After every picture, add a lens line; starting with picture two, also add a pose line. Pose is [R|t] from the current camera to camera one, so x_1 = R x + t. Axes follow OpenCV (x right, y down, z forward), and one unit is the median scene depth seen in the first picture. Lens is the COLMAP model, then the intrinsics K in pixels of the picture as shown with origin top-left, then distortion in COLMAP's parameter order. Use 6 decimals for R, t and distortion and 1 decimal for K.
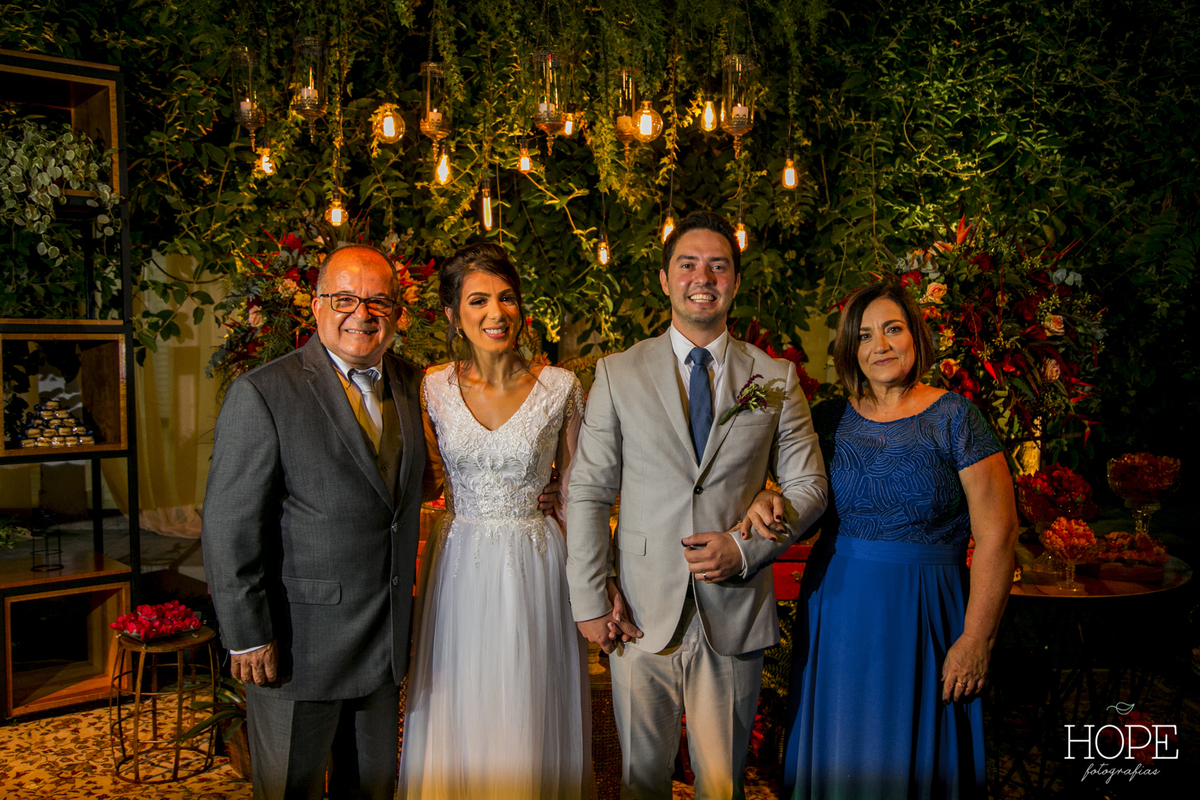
lens RADIAL K [[1125.4, 0, 598.6], [0, 1125.4, 394.9], [0, 0, 1]] dist [0.063832, 0.000000]
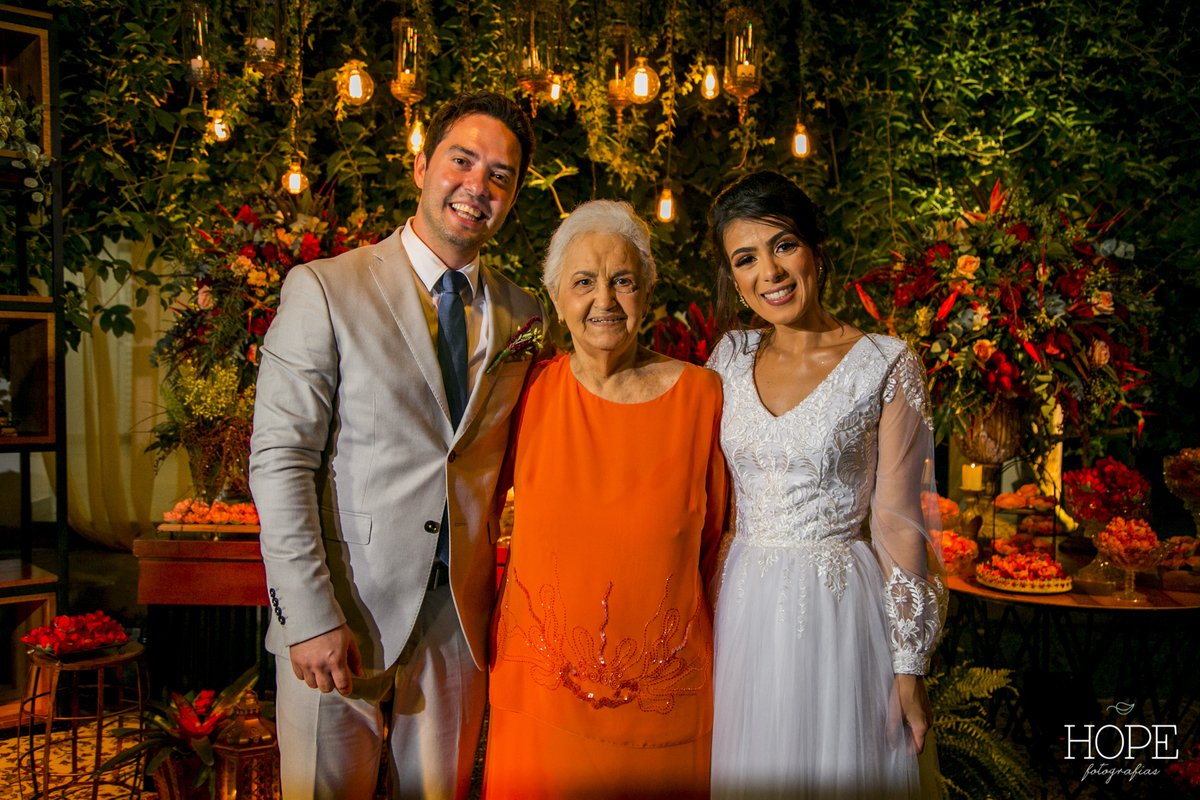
lens RADIAL K [[1125.4, 0, 593.4], [0, 1125.4, 398.0], [0, 0, 1]] dist [0.063832, 0.000000]
pose [[0.999984, 0.004532, 0.003492, 0.001872], [-0.004431, 0.999586, -0.028412, 0.034888], [-0.003619, 0.028396, 0.999590, 0.103624]]
